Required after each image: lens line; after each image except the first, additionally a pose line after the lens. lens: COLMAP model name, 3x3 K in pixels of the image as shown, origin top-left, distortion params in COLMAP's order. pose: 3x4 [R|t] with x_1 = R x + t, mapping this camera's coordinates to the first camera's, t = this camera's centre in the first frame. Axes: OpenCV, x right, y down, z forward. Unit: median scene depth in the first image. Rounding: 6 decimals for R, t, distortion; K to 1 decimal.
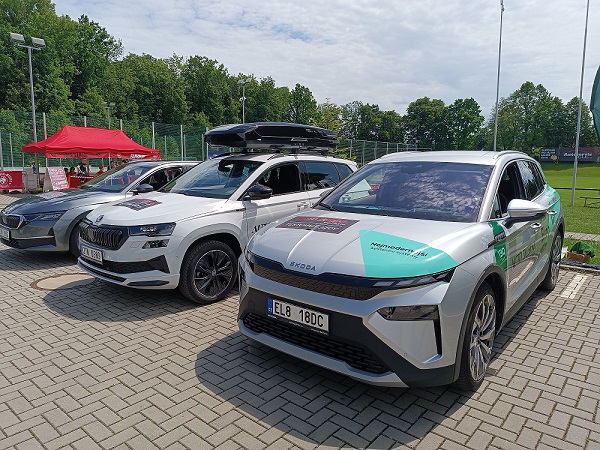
lens RADIAL K [[428.1, 0, 301.2], [0, 428.1, 223.1], [0, 0, 1]] dist [0.025730, -0.026798]
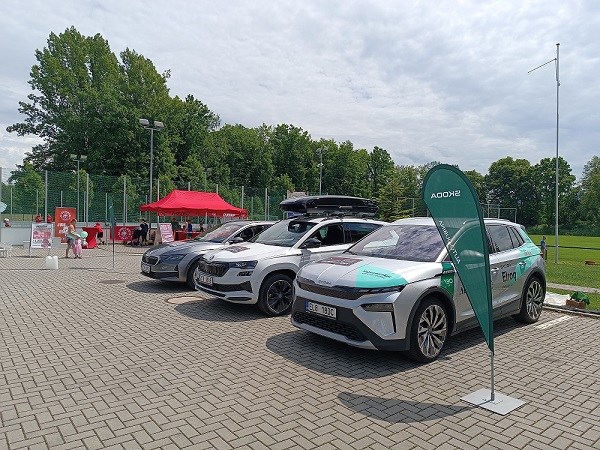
lens RADIAL K [[428.1, 0, 300.9], [0, 428.1, 223.4], [0, 0, 1]] dist [0.025730, -0.026798]
pose [[0.982670, 0.012383, -0.184948, 0.112708], [-0.036917, 0.990852, -0.129807, 0.044336], [0.181649, 0.134386, 0.974138, -0.385633]]
